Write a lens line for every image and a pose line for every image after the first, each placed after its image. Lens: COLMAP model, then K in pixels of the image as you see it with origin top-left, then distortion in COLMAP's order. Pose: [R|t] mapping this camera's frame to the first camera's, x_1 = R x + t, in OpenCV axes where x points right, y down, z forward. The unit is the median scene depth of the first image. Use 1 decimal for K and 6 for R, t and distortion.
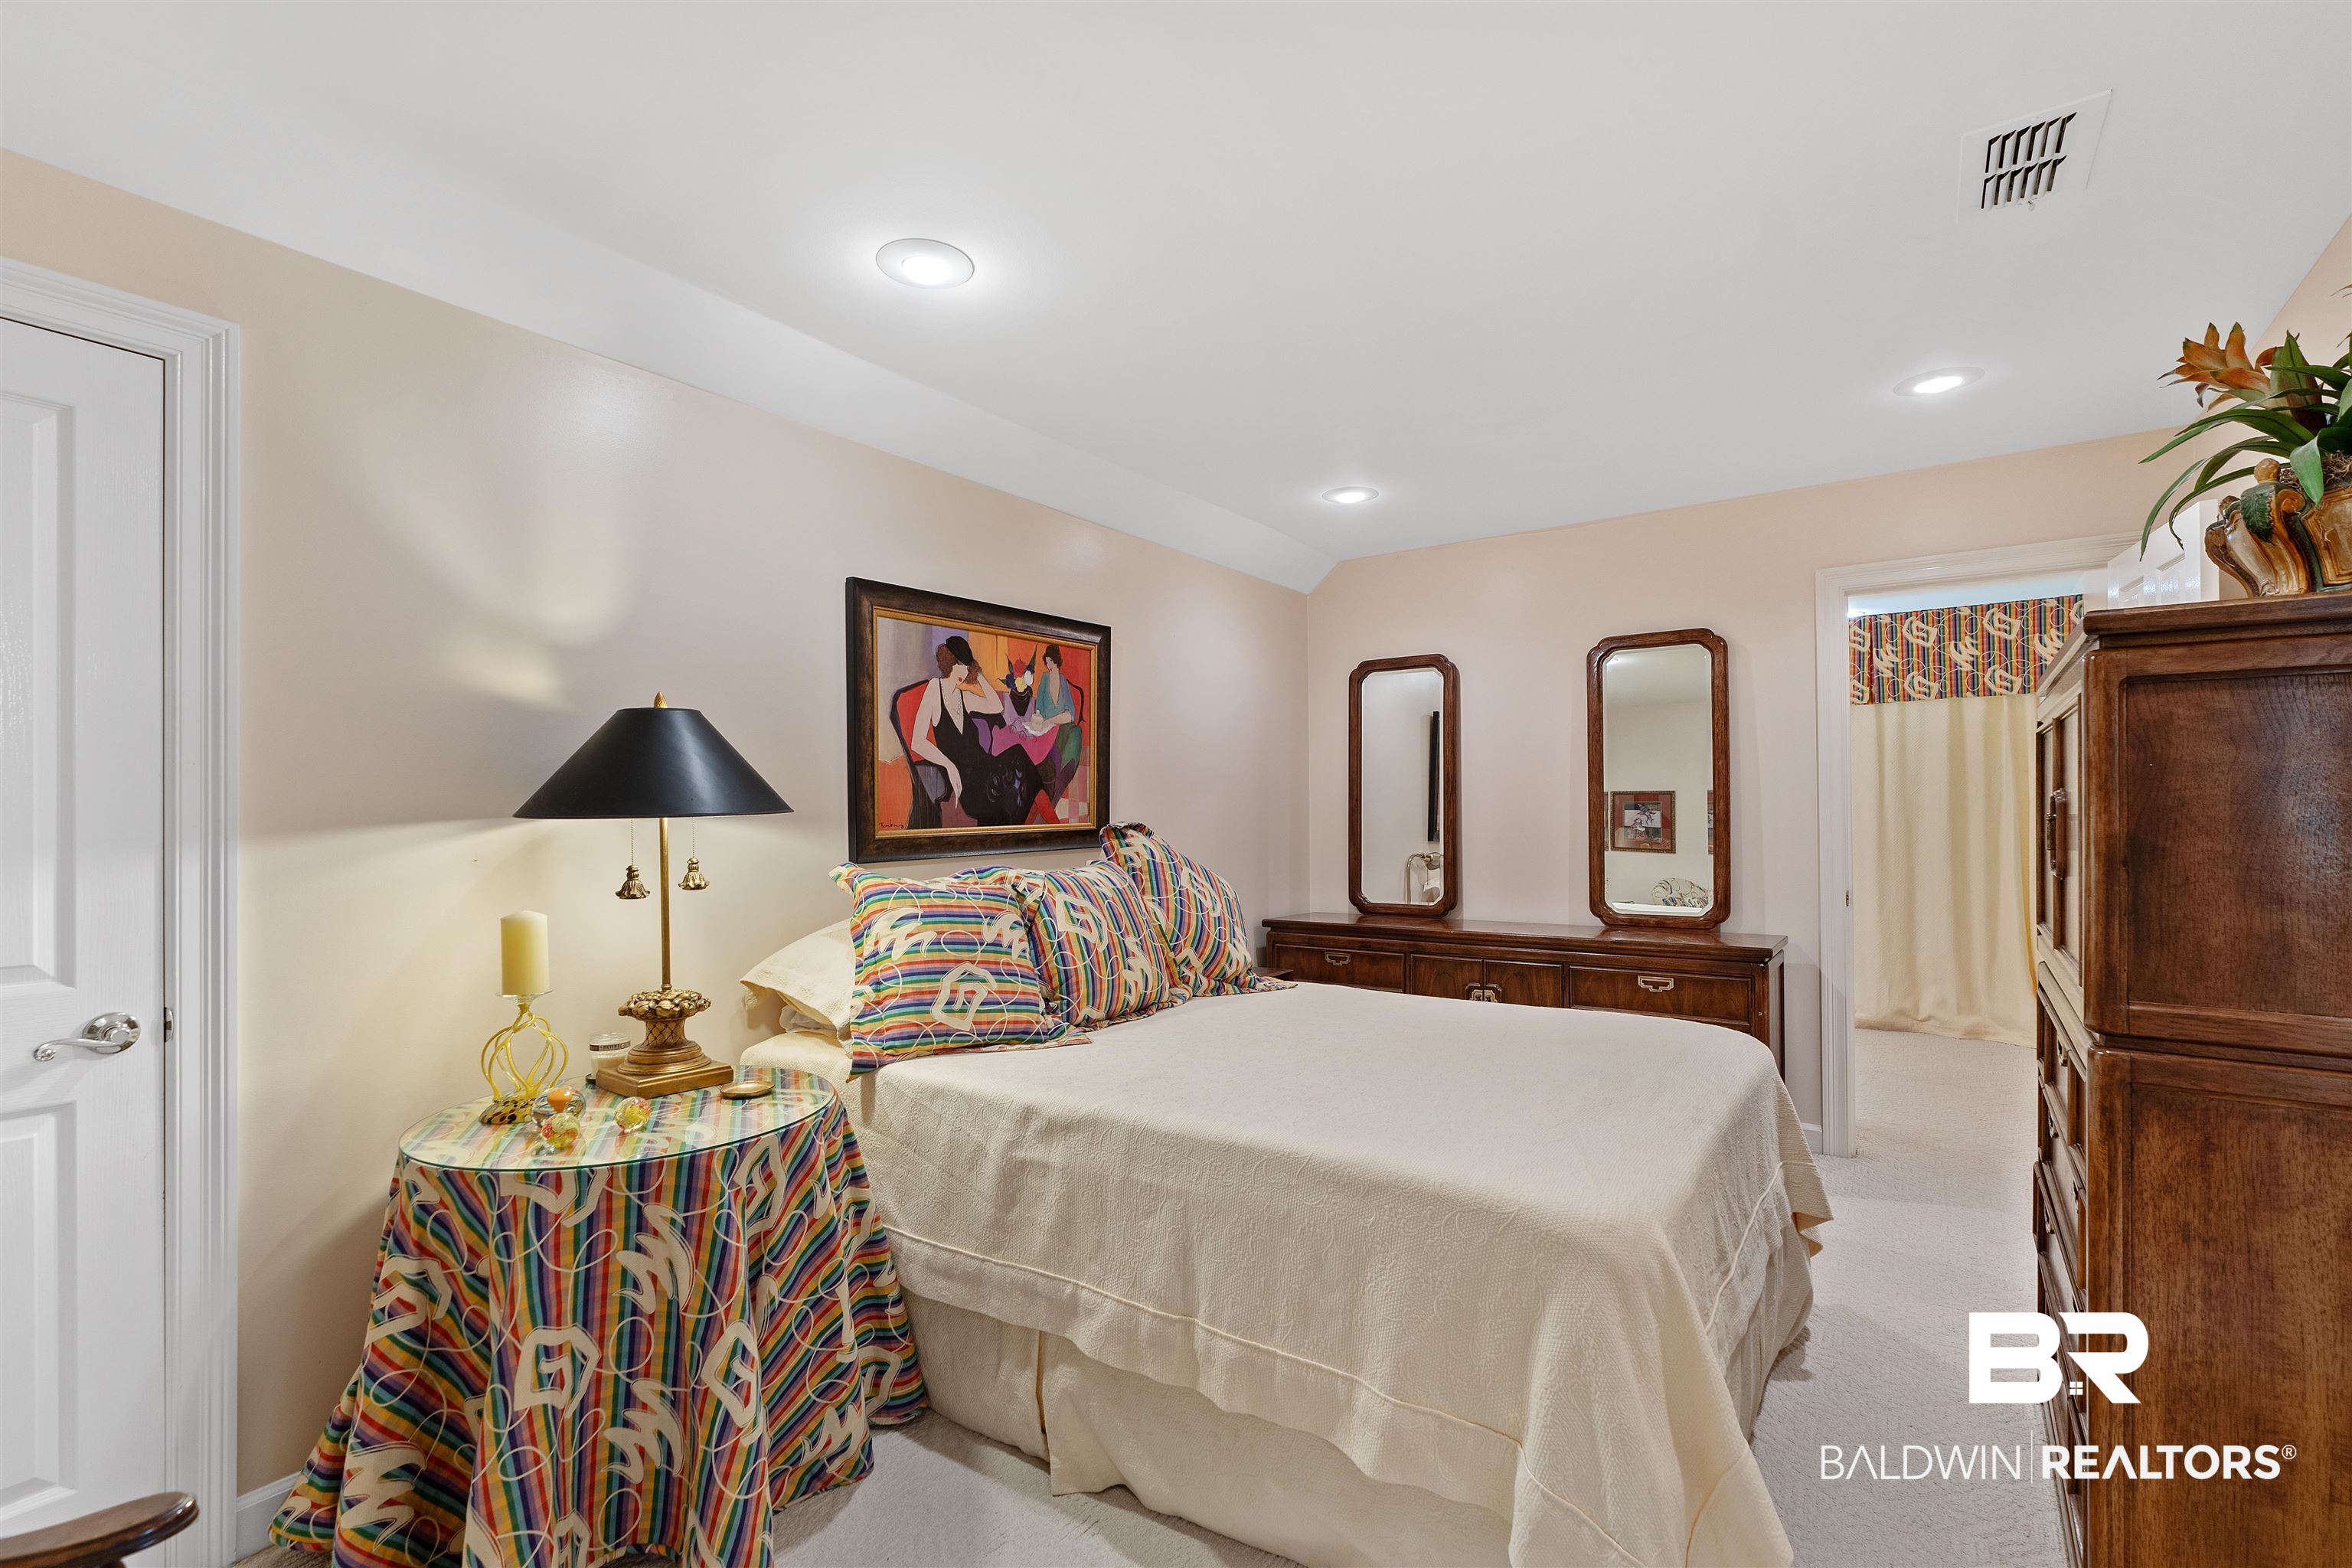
lens RADIAL K [[1075.0, 0, 1176.9], [0, 1075.0, 799.9], [0, 0, 1]] dist [-0.009333, 0.002365]
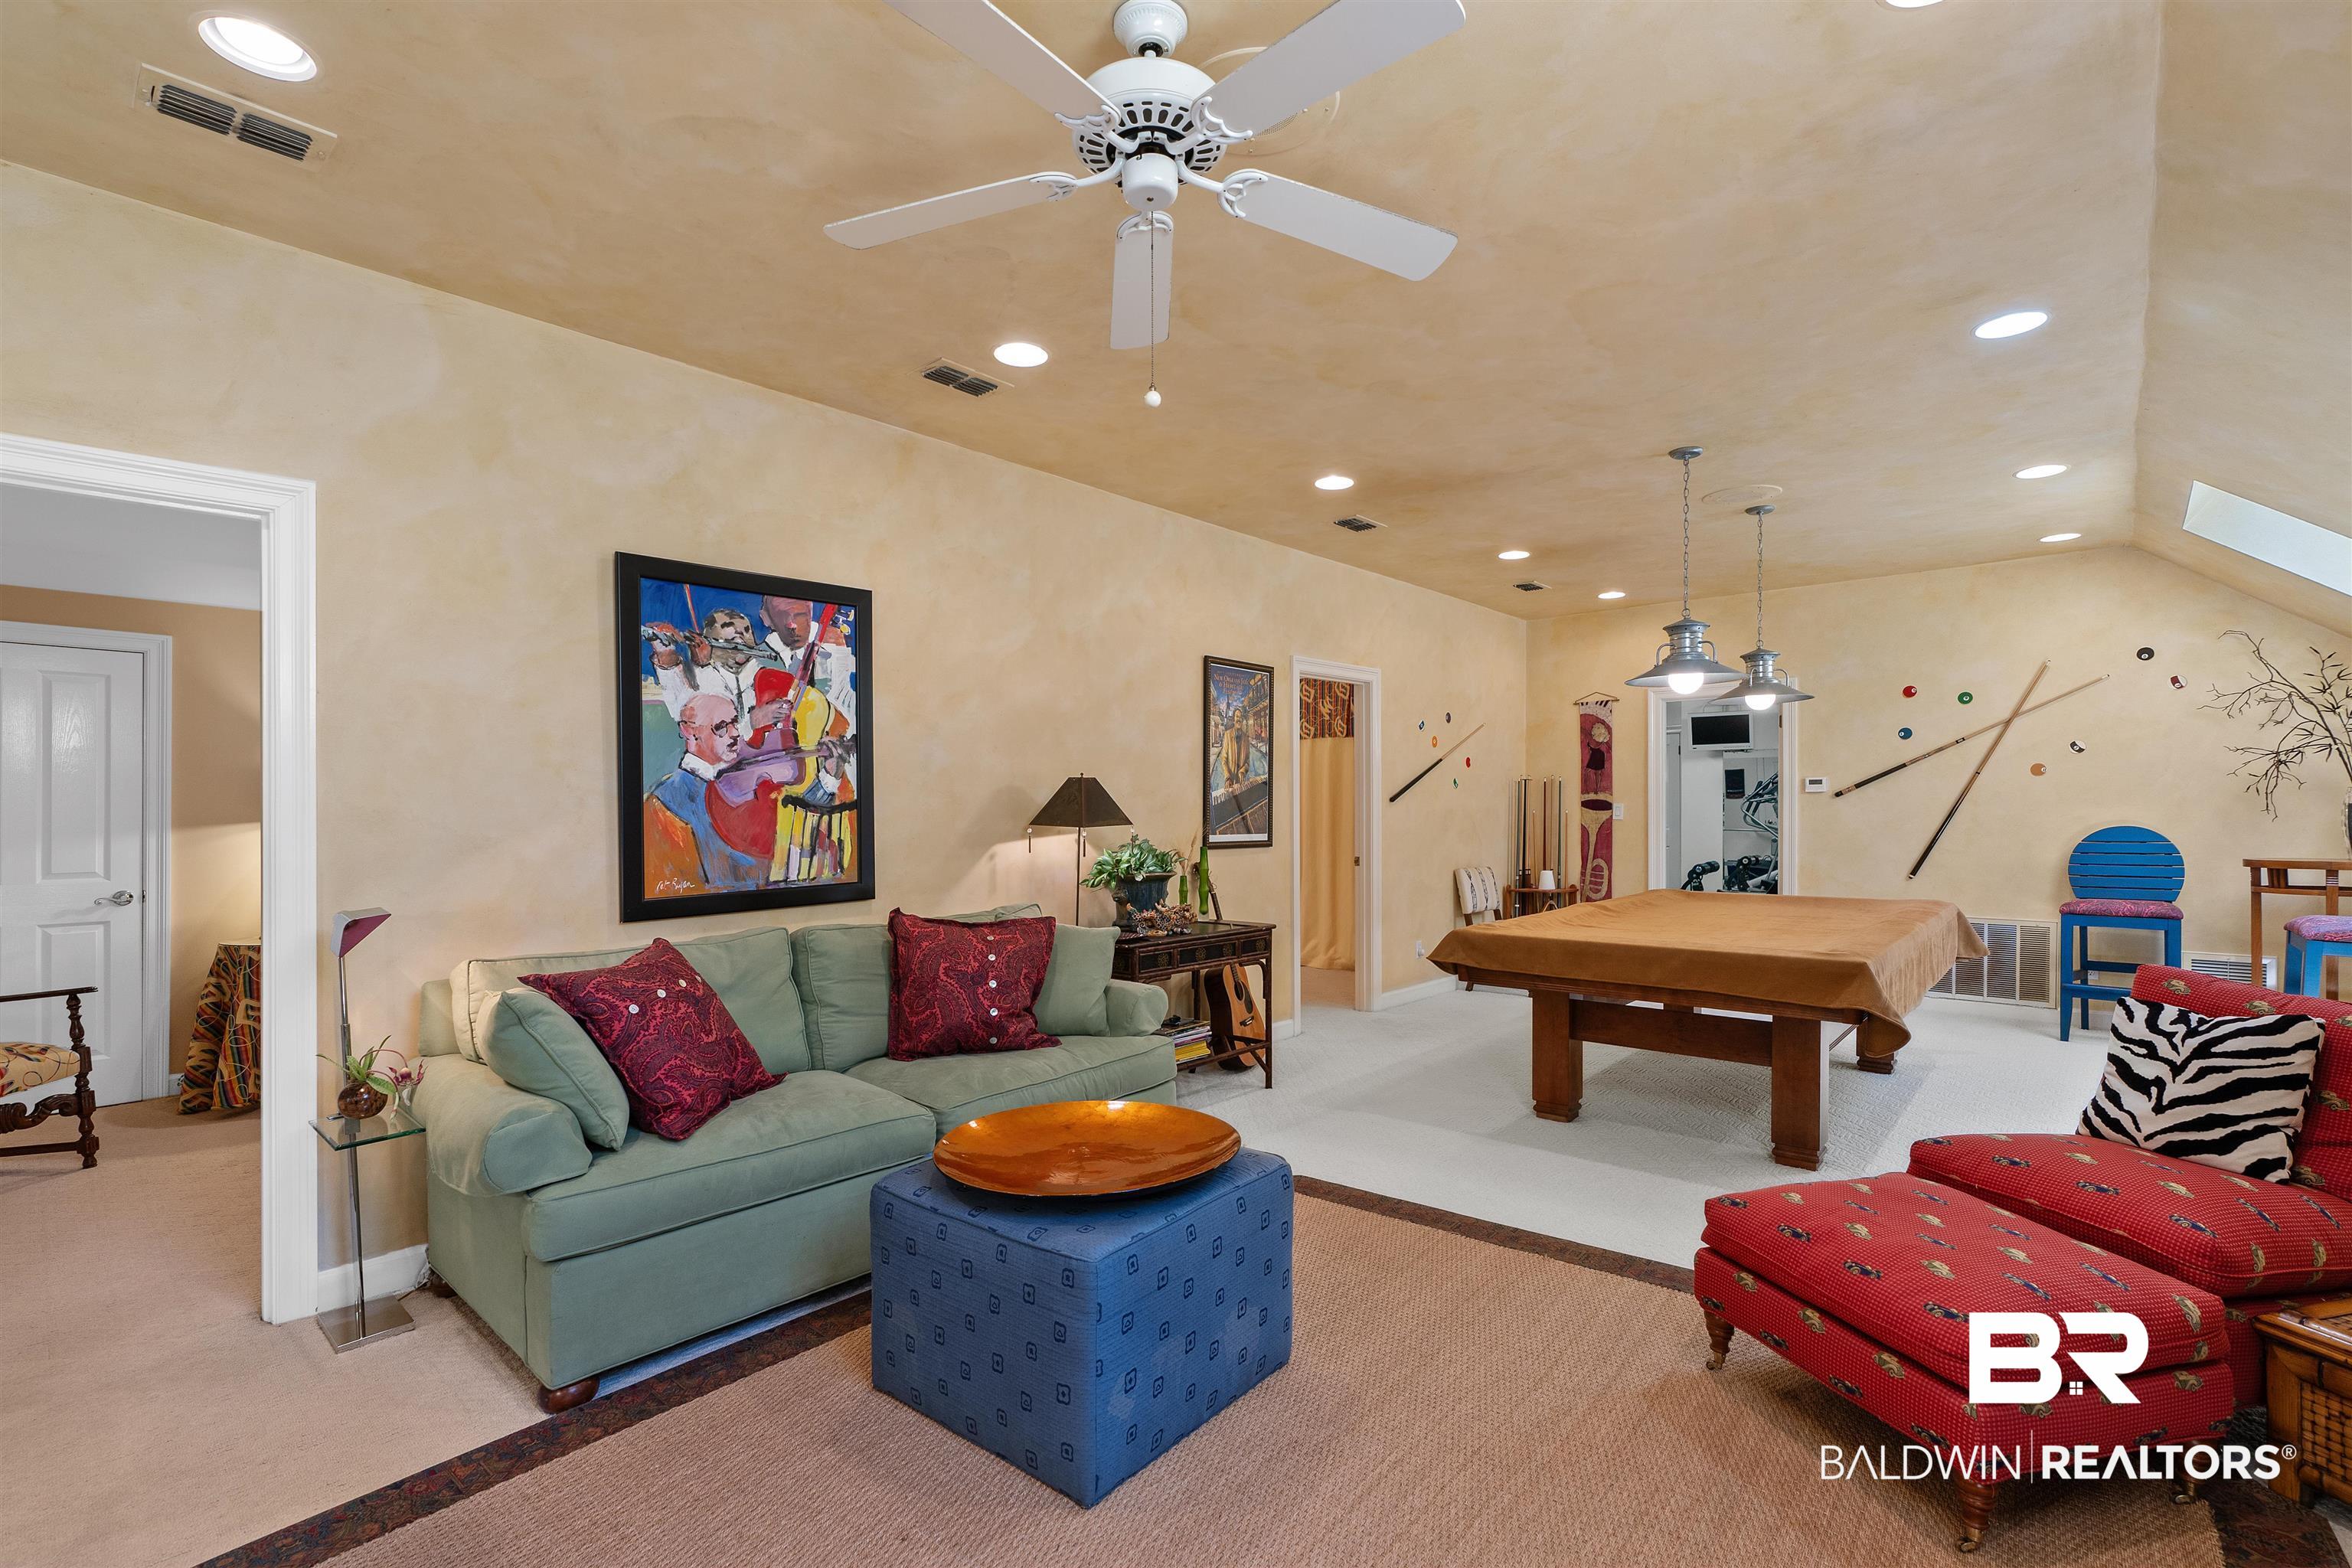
lens RADIAL K [[1075.0, 0, 1180.4], [0, 1075.0, 789.4], [0, 0, 1]] dist [-0.009333, 0.002365]
pose [[0.994000, 0.001045, -0.109377, 2.105687], [-0.000984, 0.999999, 0.000607, -0.071844], [0.109377, -0.000496, 0.994000, -1.510235]]
